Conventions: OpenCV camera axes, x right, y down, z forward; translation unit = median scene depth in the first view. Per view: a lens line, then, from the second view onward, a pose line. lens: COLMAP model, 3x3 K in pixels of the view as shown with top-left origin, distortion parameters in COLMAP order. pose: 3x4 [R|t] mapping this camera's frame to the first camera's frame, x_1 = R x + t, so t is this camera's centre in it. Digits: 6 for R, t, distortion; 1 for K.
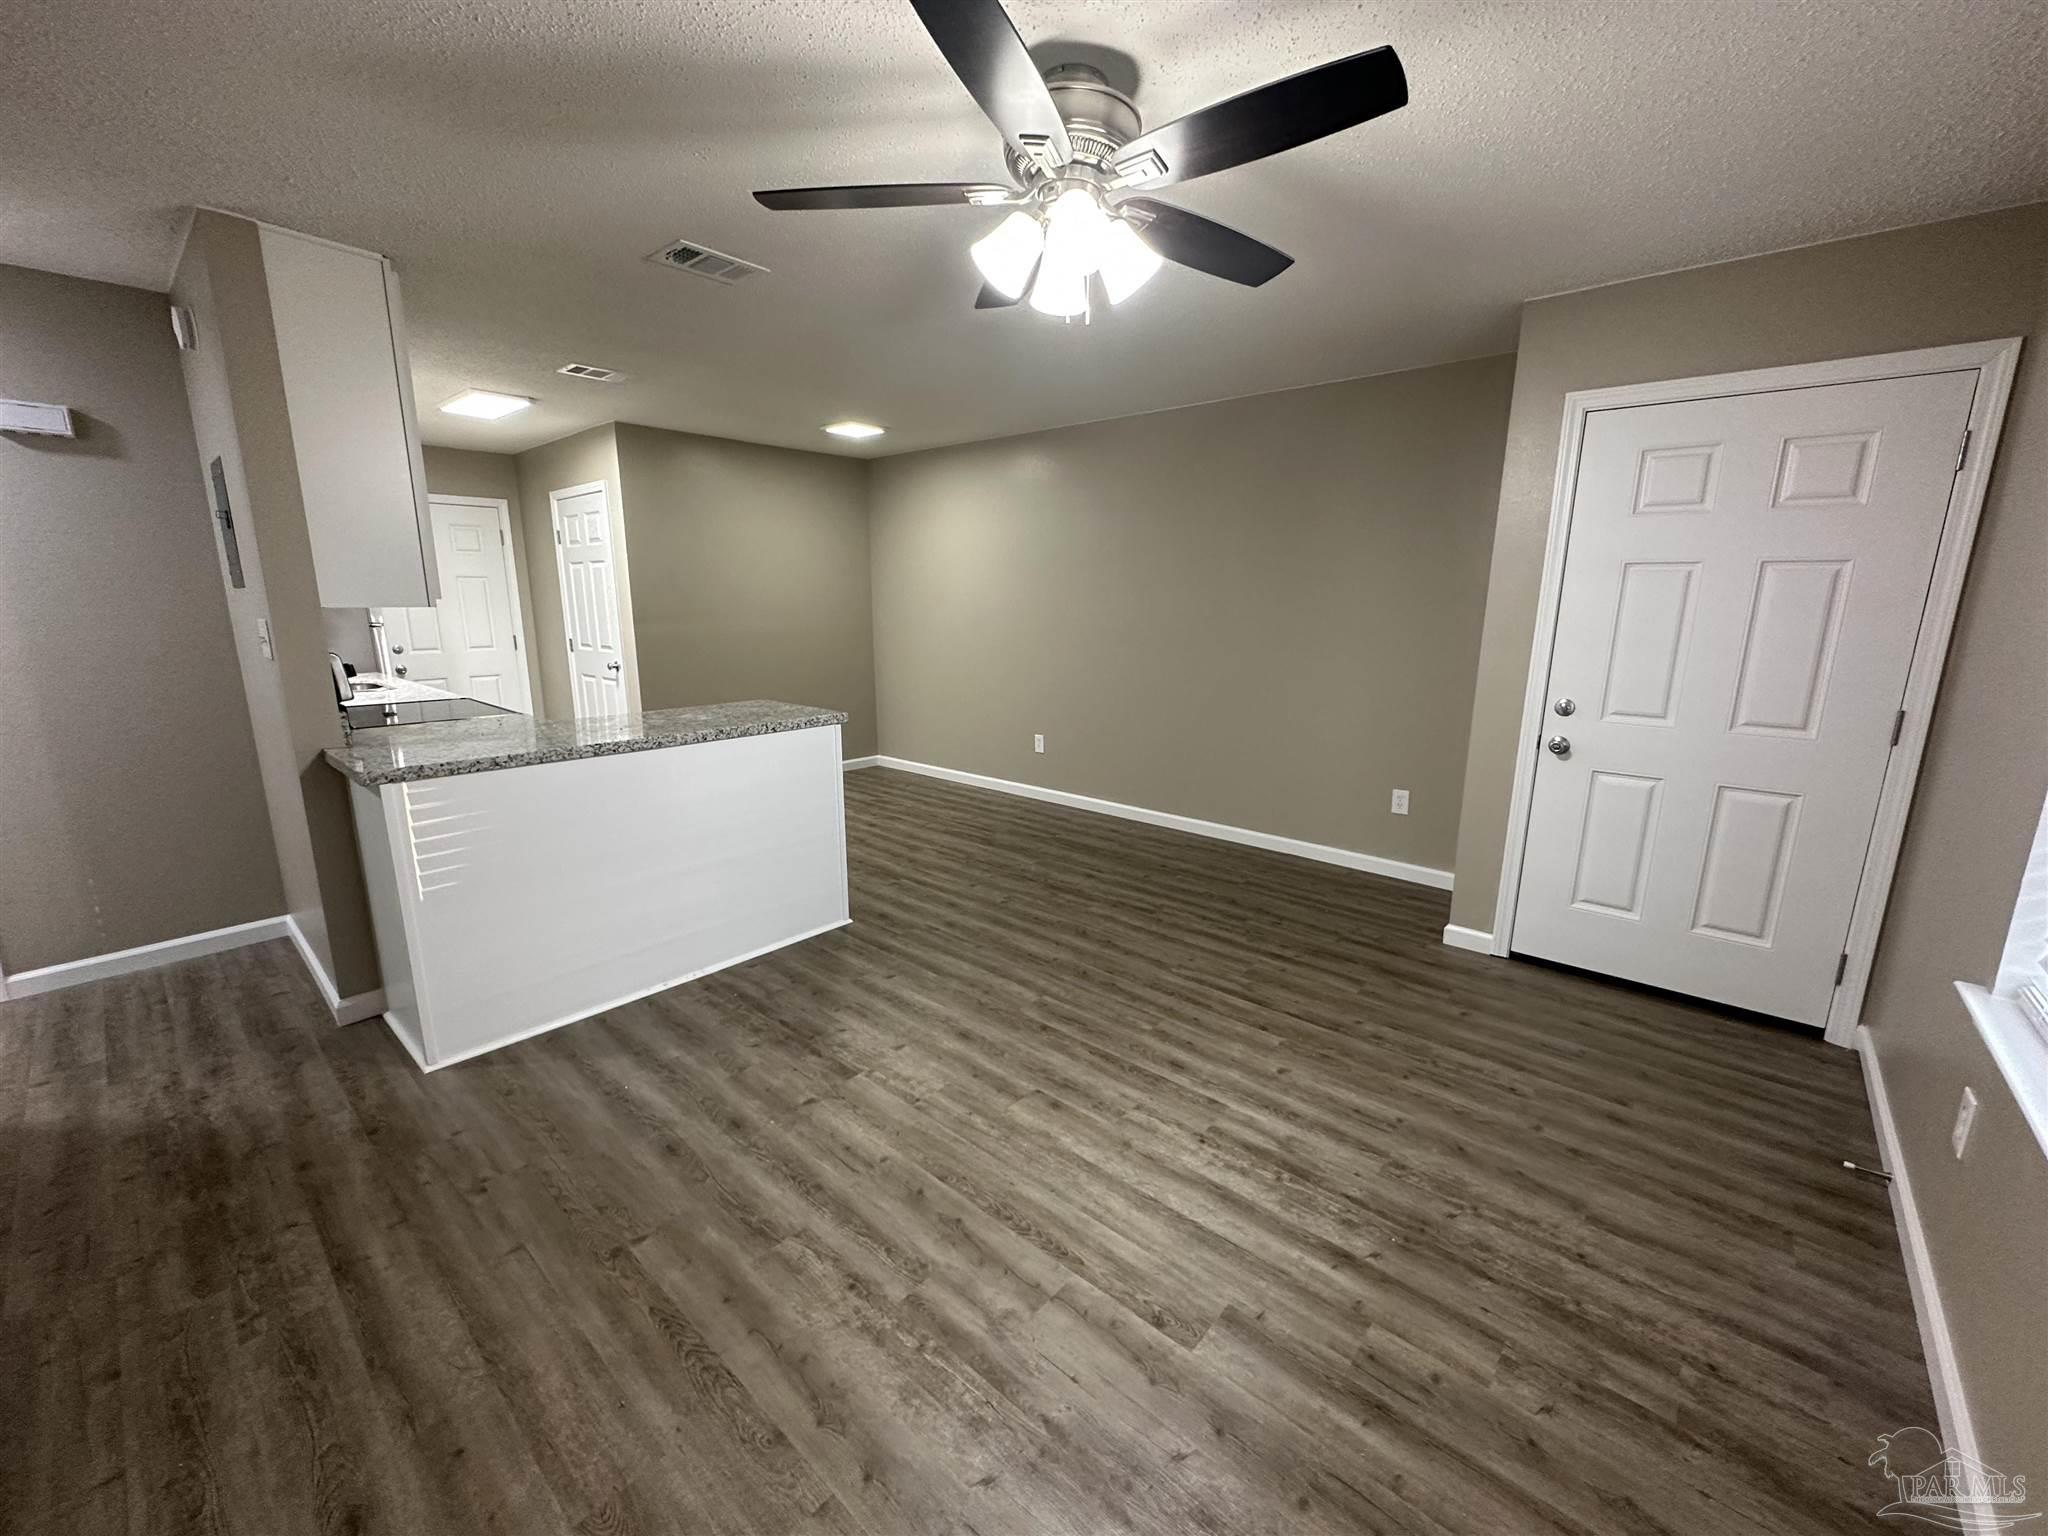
lens RADIAL K [[814.1, 0, 1027.0], [0, 814.1, 766.8], [0, 0, 1]] dist [-0.002104, 0.000226]
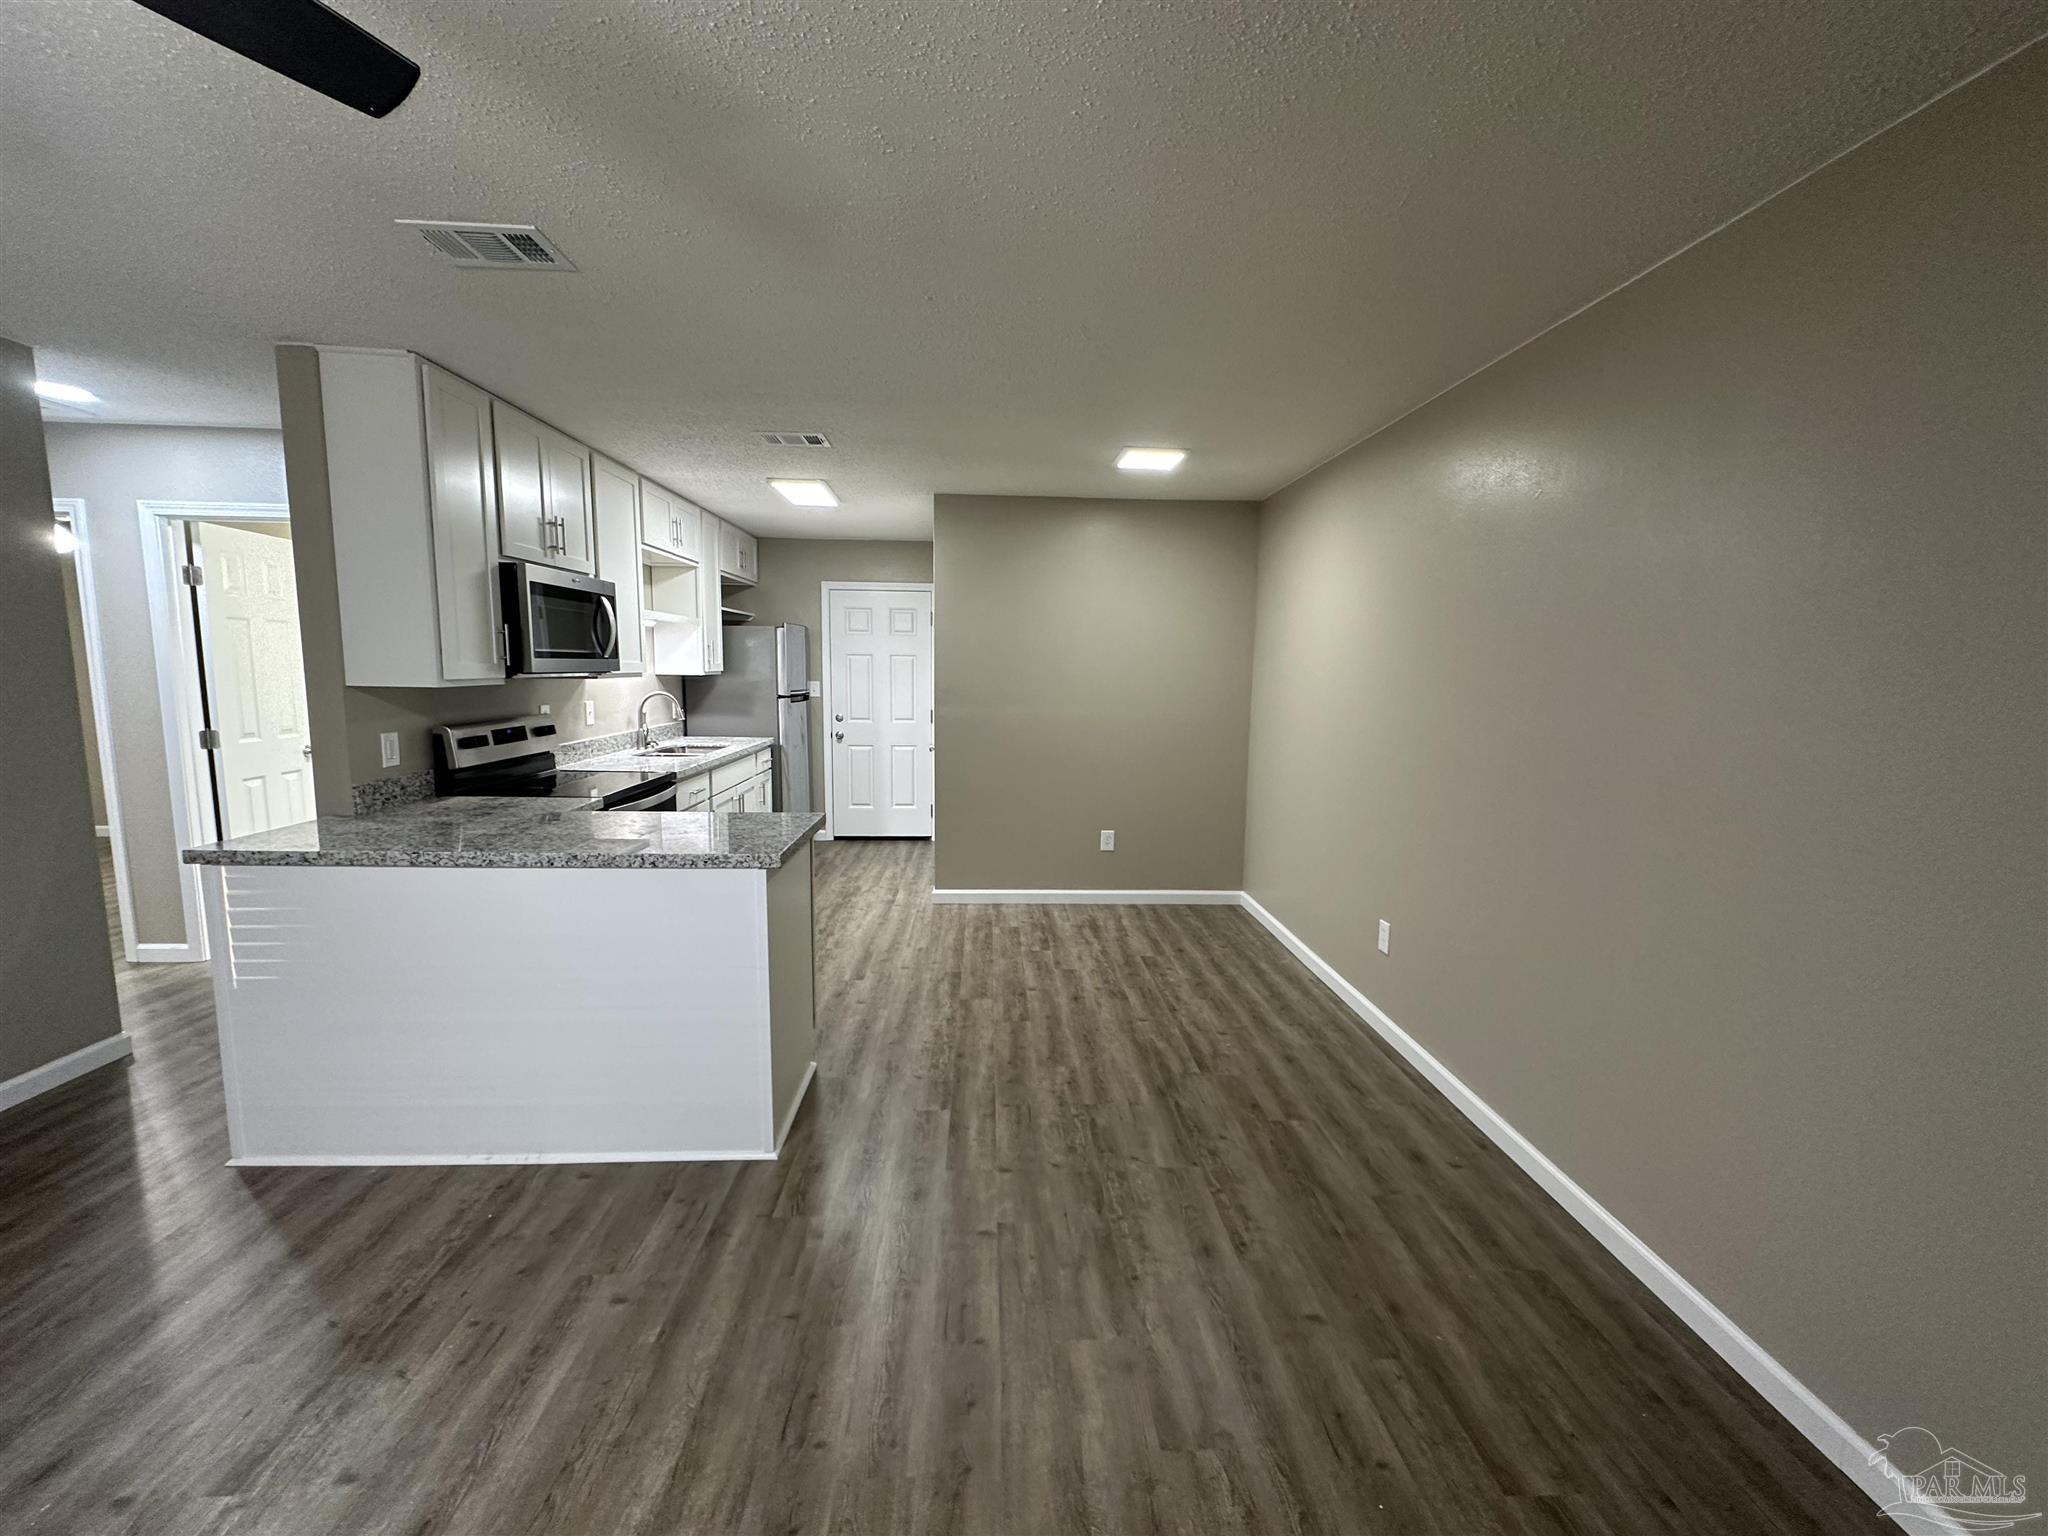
lens RADIAL K [[814.1, 0, 1027.0], [0, 814.1, 766.8], [0, 0, 1]] dist [-0.002104, 0.000226]
pose [[0.694908, 0.096161, -0.712640, 0.481617], [-0.160369, 0.986784, -0.023227, -0.188040], [0.700988, 0.130426, 0.701145, 0.801395]]
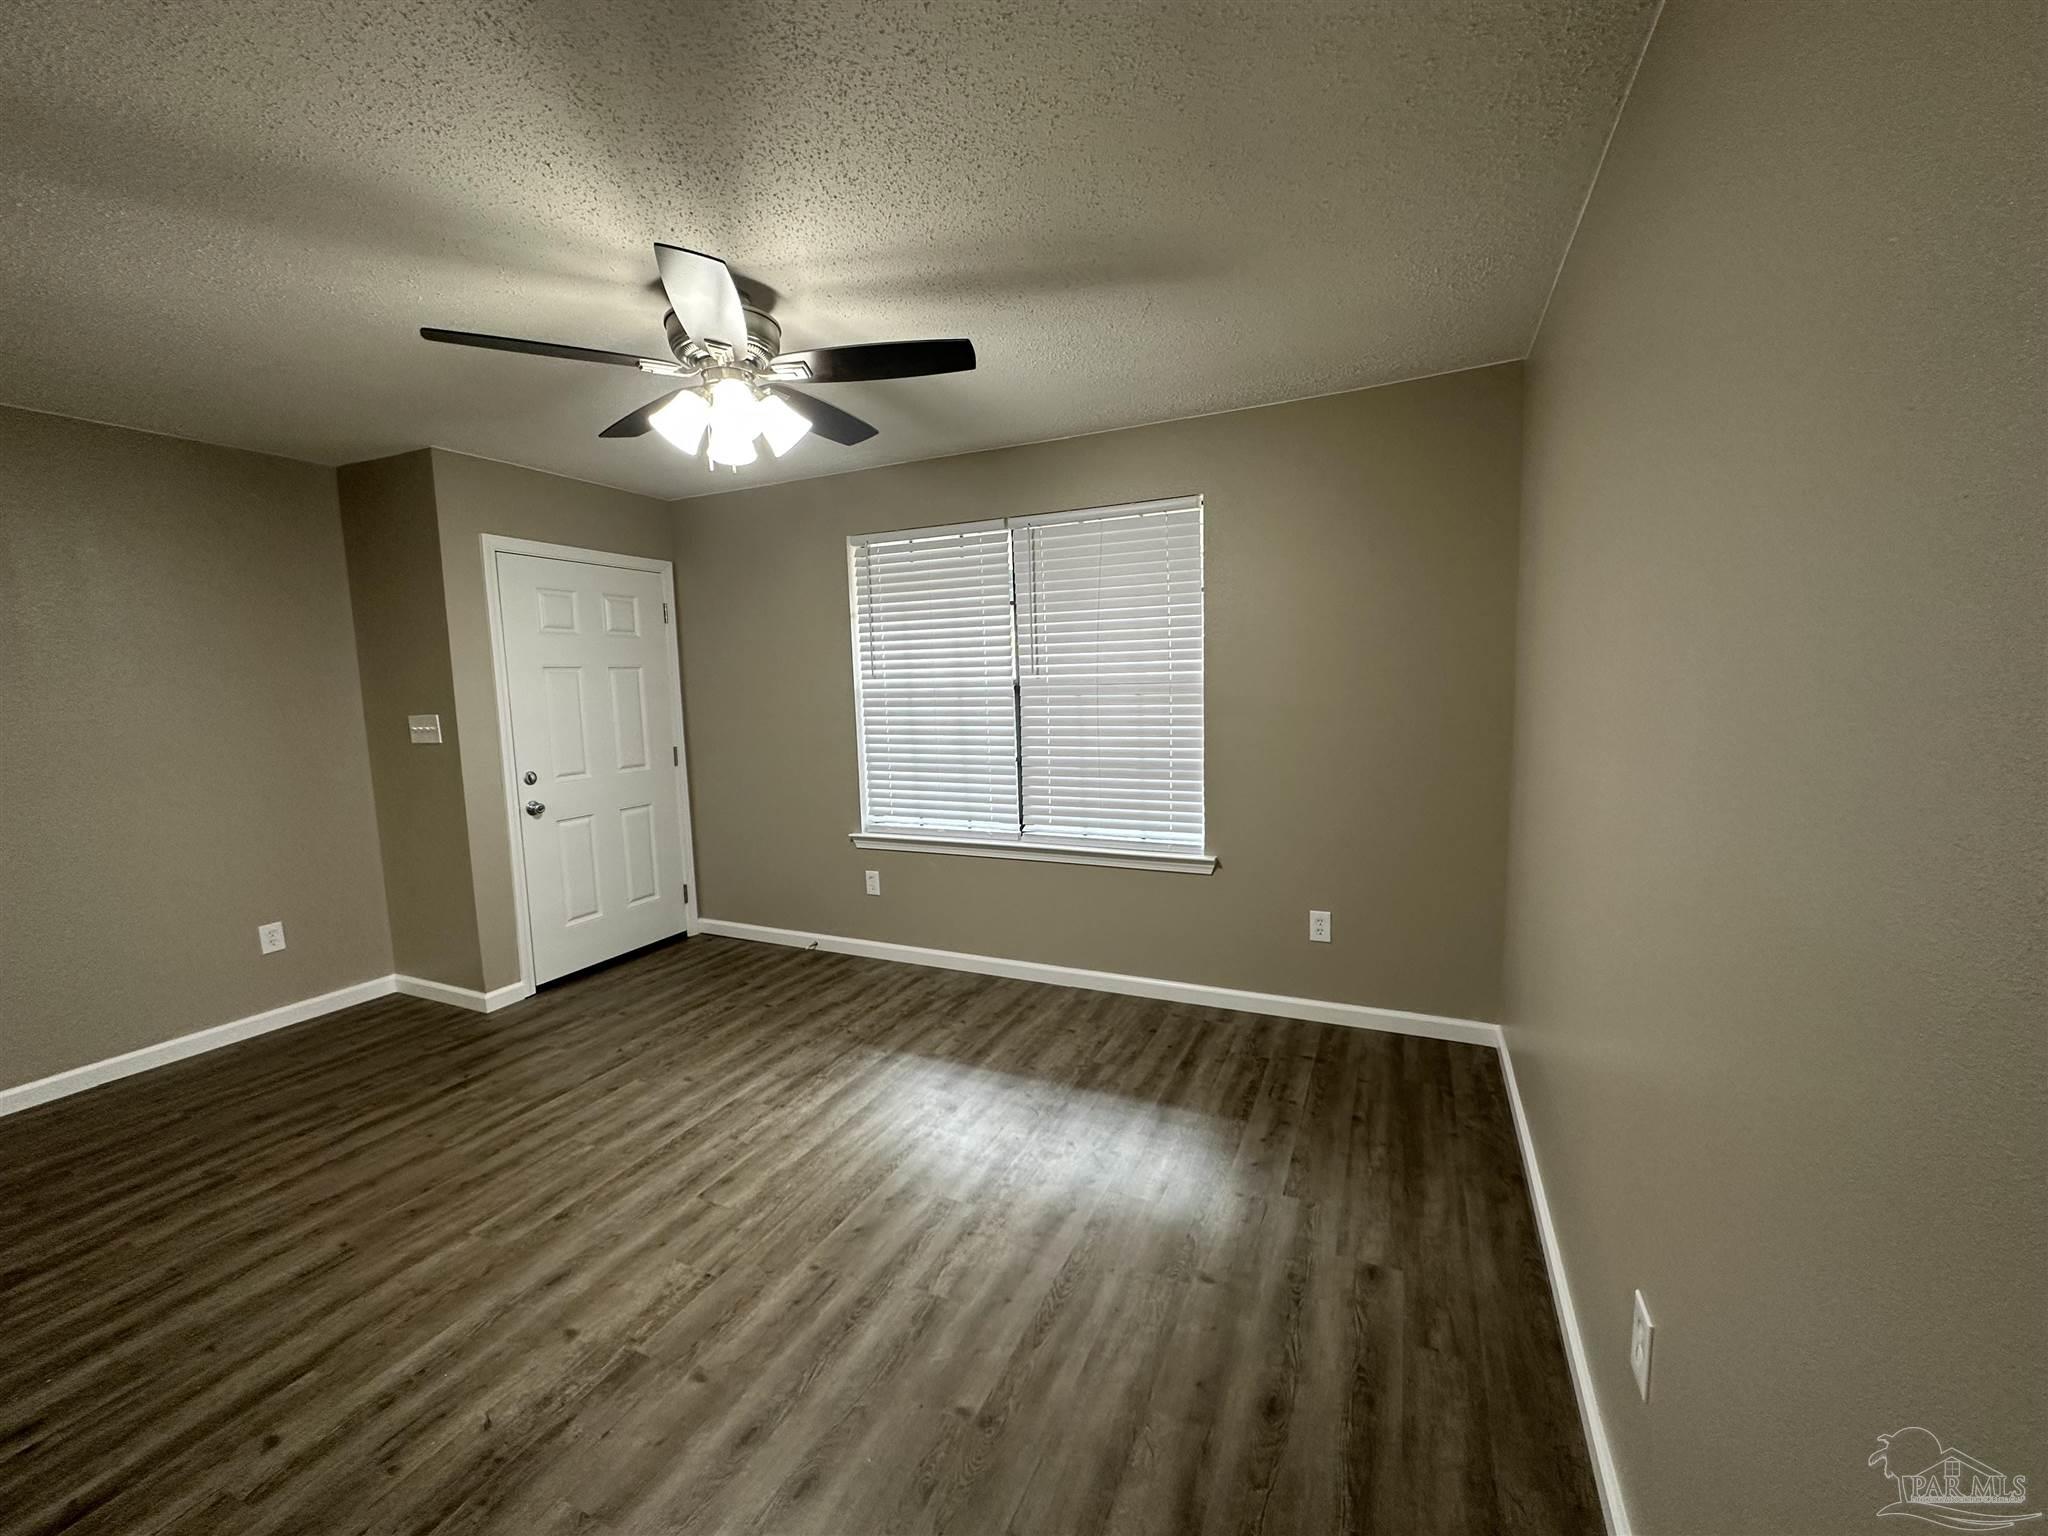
lens RADIAL K [[814.1, 0, 1027.0], [0, 814.1, 766.8], [0, 0, 1]] dist [-0.002104, 0.000226]
pose [[-0.282564, -0.102507, 0.953756, -0.810734], [0.223403, 0.959901, 0.169354, -0.140035], [-0.932871, 0.260925, -0.248333, 0.626892]]
